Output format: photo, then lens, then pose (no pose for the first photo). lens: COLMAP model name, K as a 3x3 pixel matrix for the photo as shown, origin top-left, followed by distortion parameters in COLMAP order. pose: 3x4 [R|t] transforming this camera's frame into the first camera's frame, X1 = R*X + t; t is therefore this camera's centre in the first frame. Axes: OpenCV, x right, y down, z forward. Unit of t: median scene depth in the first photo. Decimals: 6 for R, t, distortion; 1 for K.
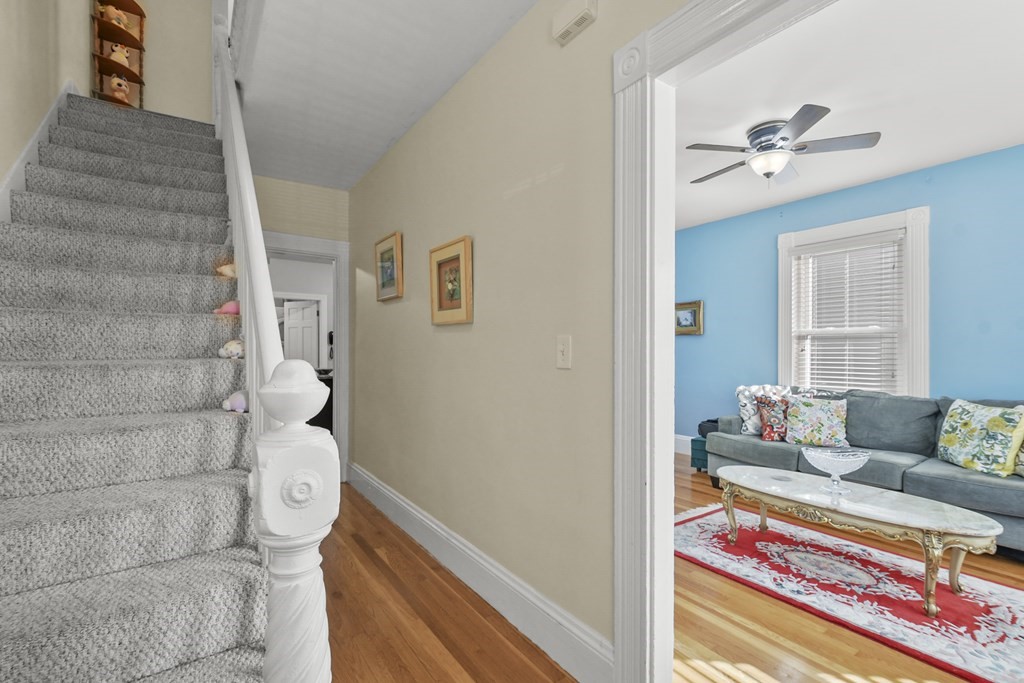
lens RADIAL K [[460.7, 0, 513.1], [0, 460.7, 347.1], [0, 0, 1]] dist [-0.002753, 0.002053]
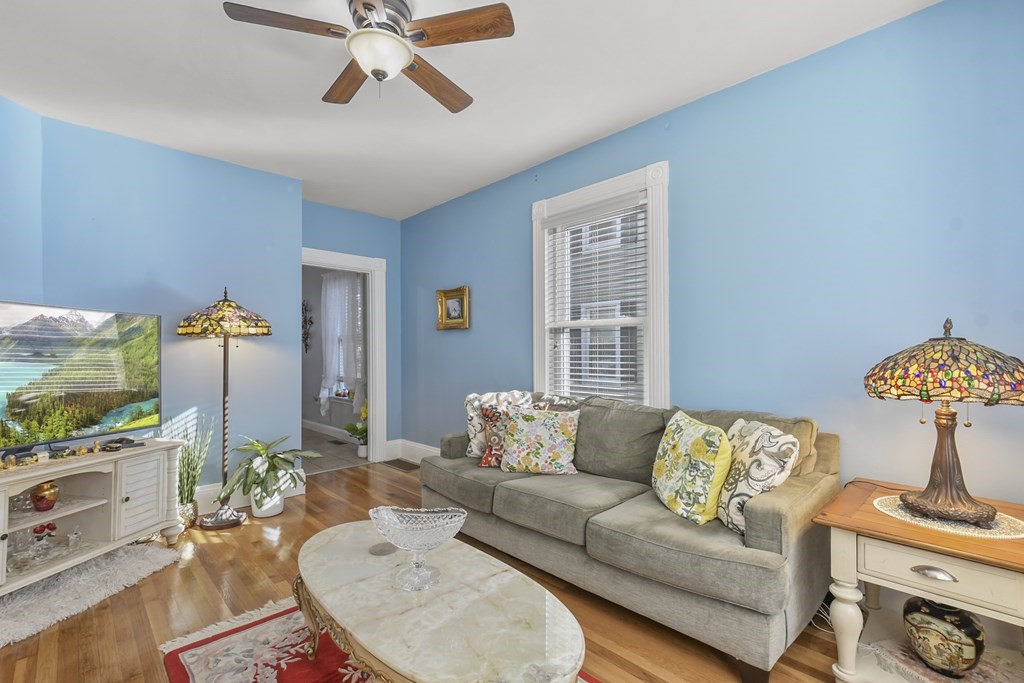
lens RADIAL K [[460.7, 0, 504.9], [0, 460.7, 349.2], [0, 0, 1]] dist [-0.002753, 0.002053]
pose [[0.987649, -0.007358, 0.156511, 0.495624], [0.005989, 0.999940, 0.009216, 0.003827], [-0.156569, -0.008165, 0.987633, 0.265227]]
